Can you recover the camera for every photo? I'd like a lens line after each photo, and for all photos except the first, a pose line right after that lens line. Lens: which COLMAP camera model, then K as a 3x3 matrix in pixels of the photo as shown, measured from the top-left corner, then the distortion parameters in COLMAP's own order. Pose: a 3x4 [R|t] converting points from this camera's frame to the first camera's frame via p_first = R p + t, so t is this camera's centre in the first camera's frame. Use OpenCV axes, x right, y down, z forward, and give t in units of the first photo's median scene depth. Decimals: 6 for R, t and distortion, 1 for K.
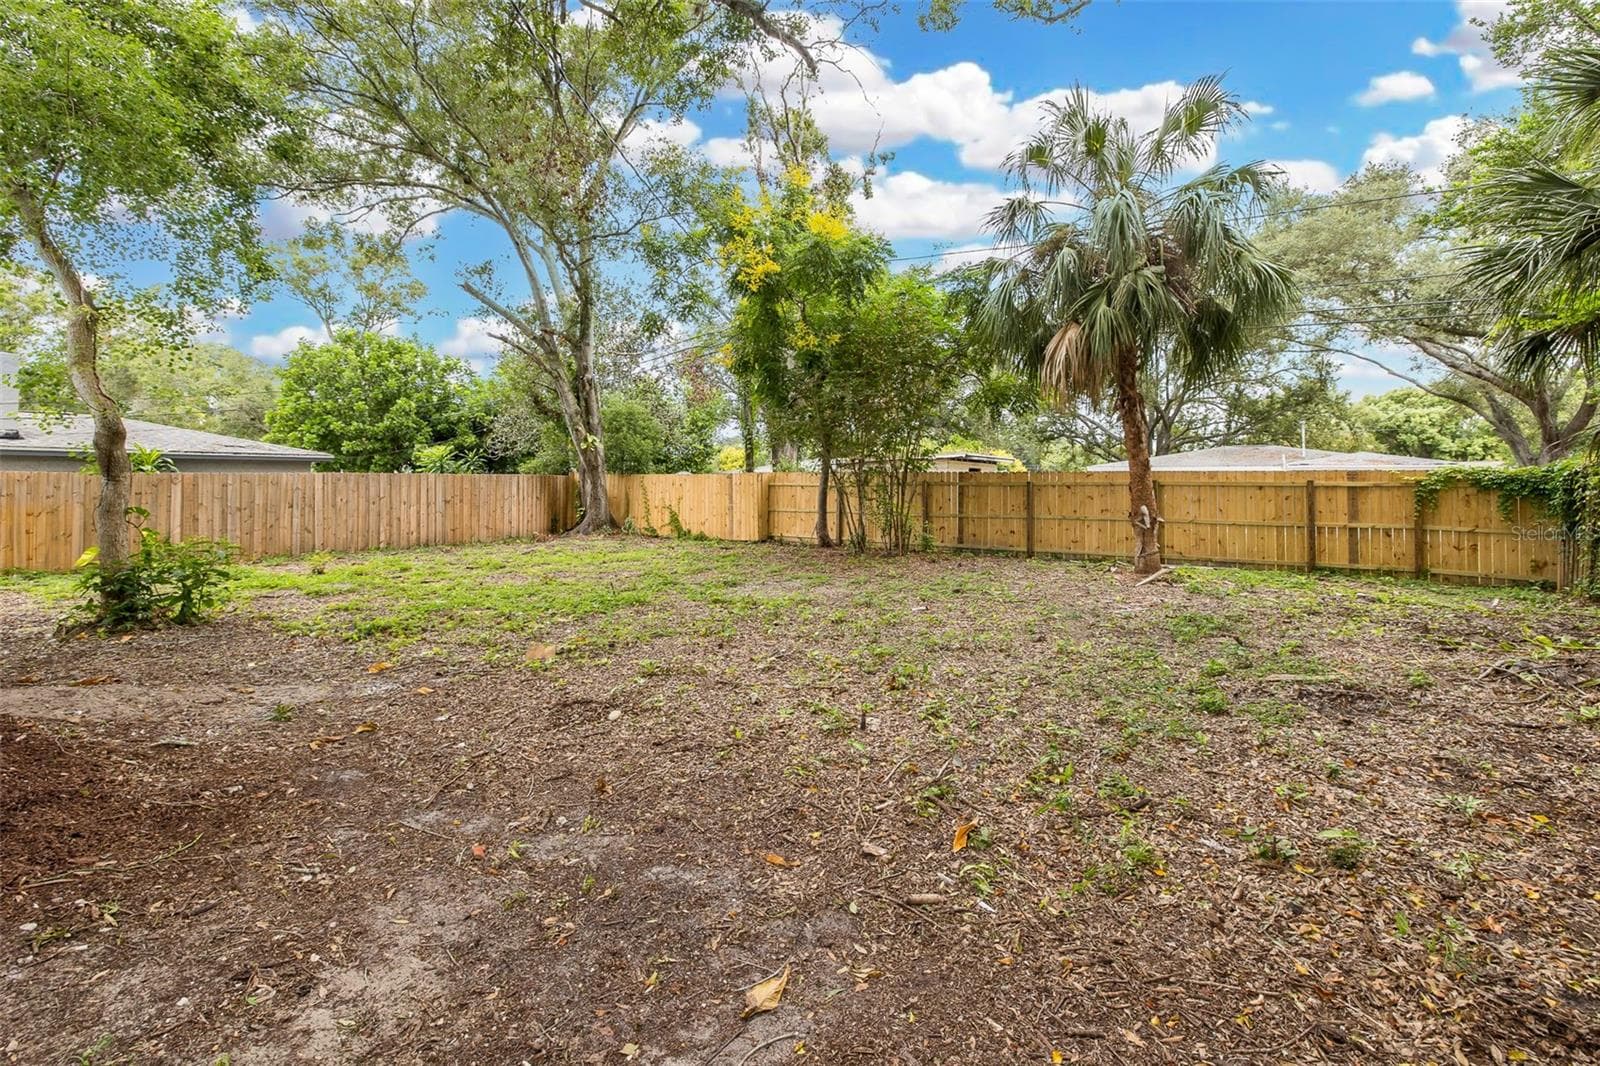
lens RADIAL K [[691.5, 0, 853.6], [0, 691.5, 511.8], [0, 0, 1]] dist [0.000297, -0.000037]
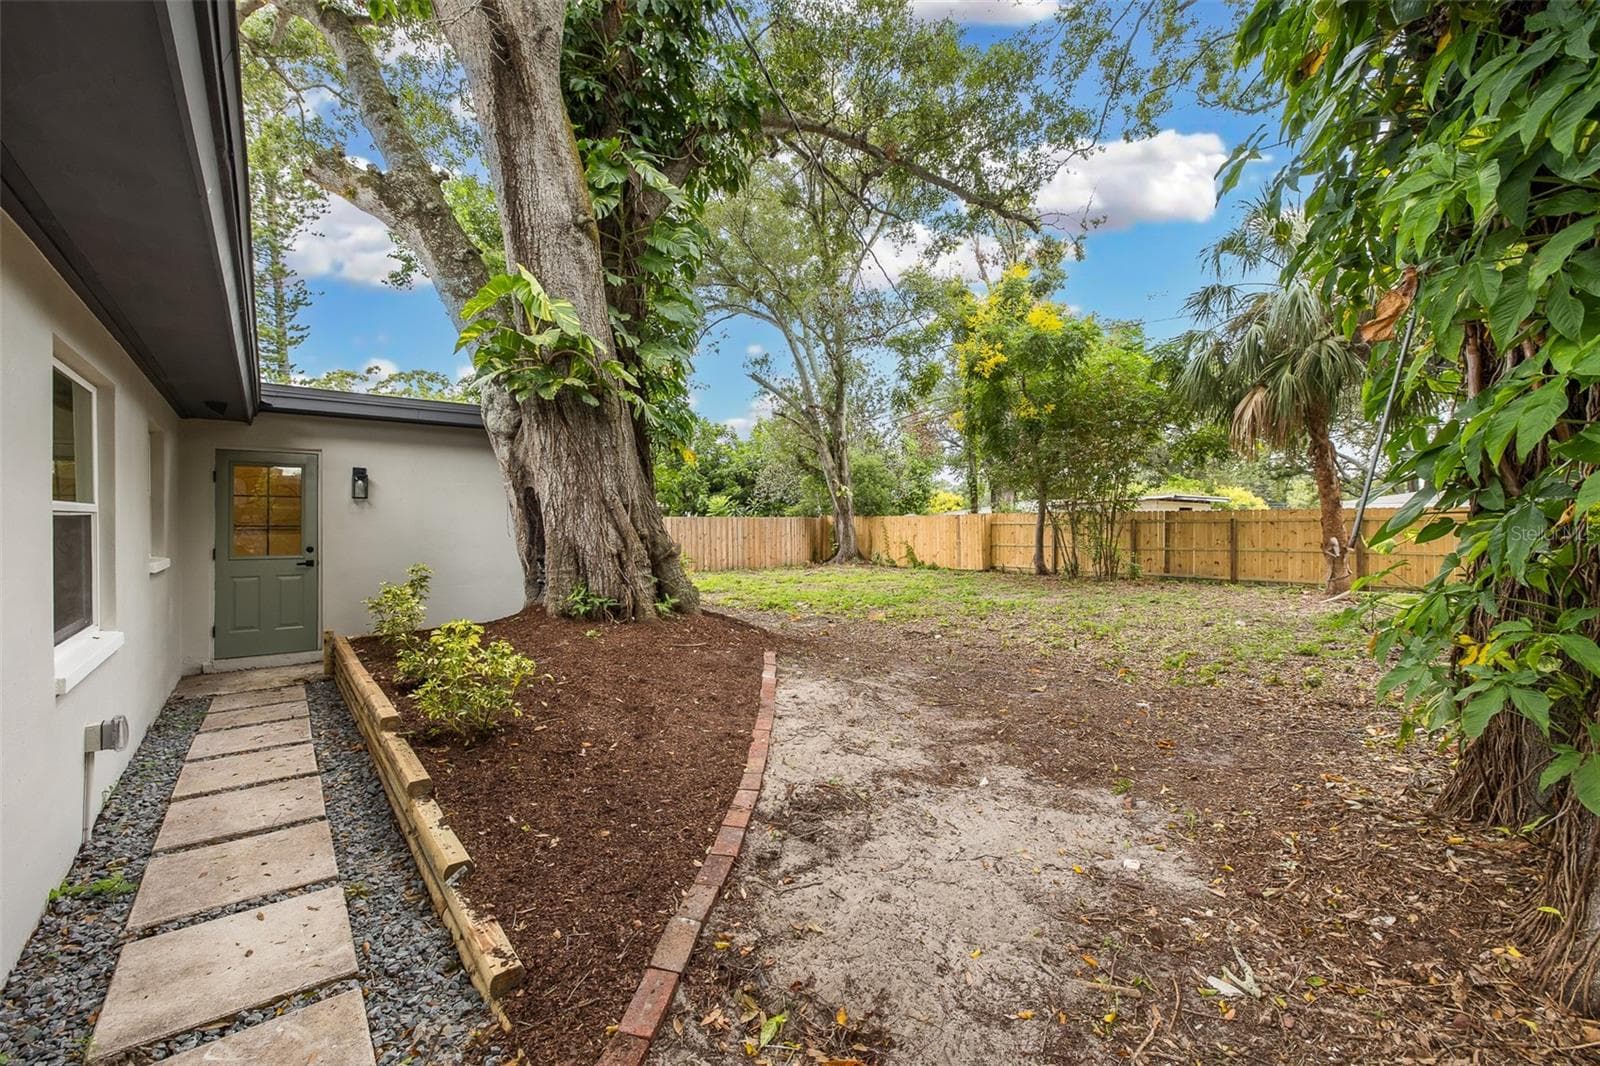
lens RADIAL K [[657.1, 0, 811.4], [0, 657.1, 522.9], [0, 0, 1]] dist [0.000374, -0.000097]
pose [[0.931997, -0.005103, -0.362429, -0.000620], [-0.011062, 0.999035, -0.042512, 0.013139], [0.362296, 0.043630, 0.931041, -0.199041]]
